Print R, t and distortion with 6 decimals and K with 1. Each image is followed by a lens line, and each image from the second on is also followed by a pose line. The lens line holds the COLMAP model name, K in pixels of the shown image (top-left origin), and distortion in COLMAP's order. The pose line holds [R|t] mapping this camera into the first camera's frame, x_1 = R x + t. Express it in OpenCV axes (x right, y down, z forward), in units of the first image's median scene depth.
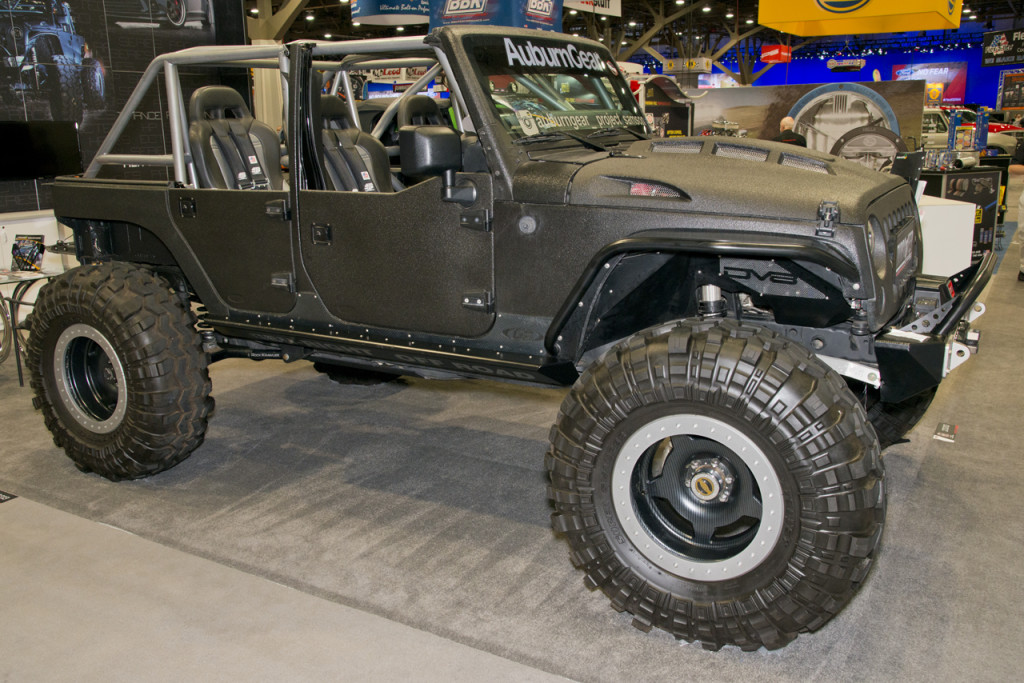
lens RADIAL K [[904.1, 0, 511.6], [0, 904.1, 341.3], [0, 0, 1]] dist [-0.046929, 0.068940]
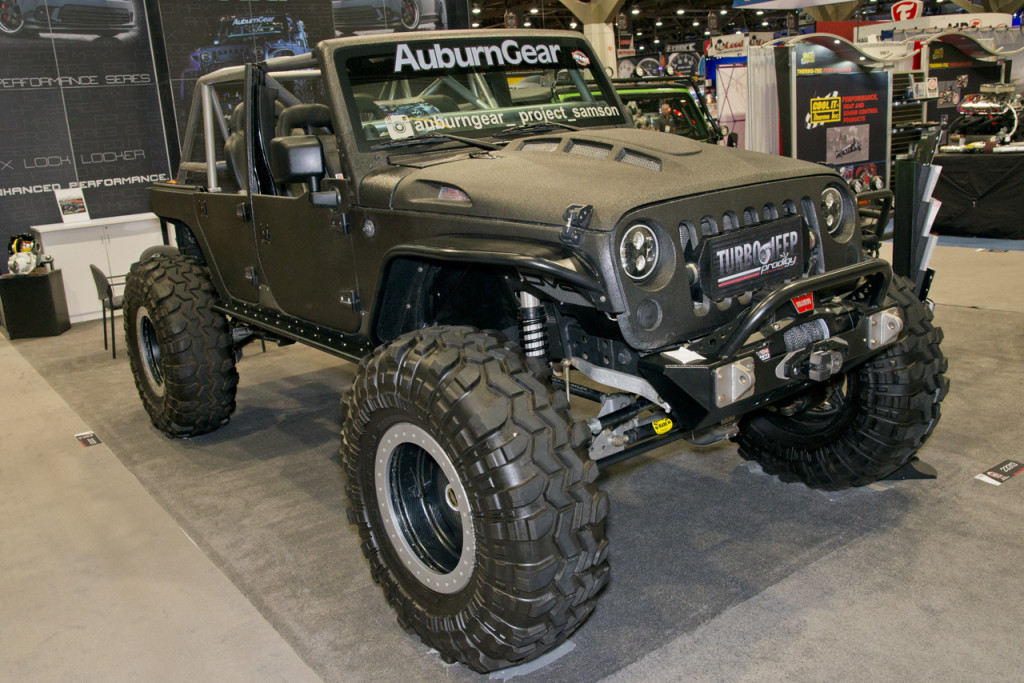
lens RADIAL K [[904.1, 0, 485.0], [0, 904.1, 334.7], [0, 0, 1]] dist [-0.046929, 0.068940]
pose [[0.914032, 0.045810, -0.403048, 0.427095], [-0.038775, 0.998920, 0.025603, -0.028969], [0.403785, -0.007774, 0.914821, 0.076892]]
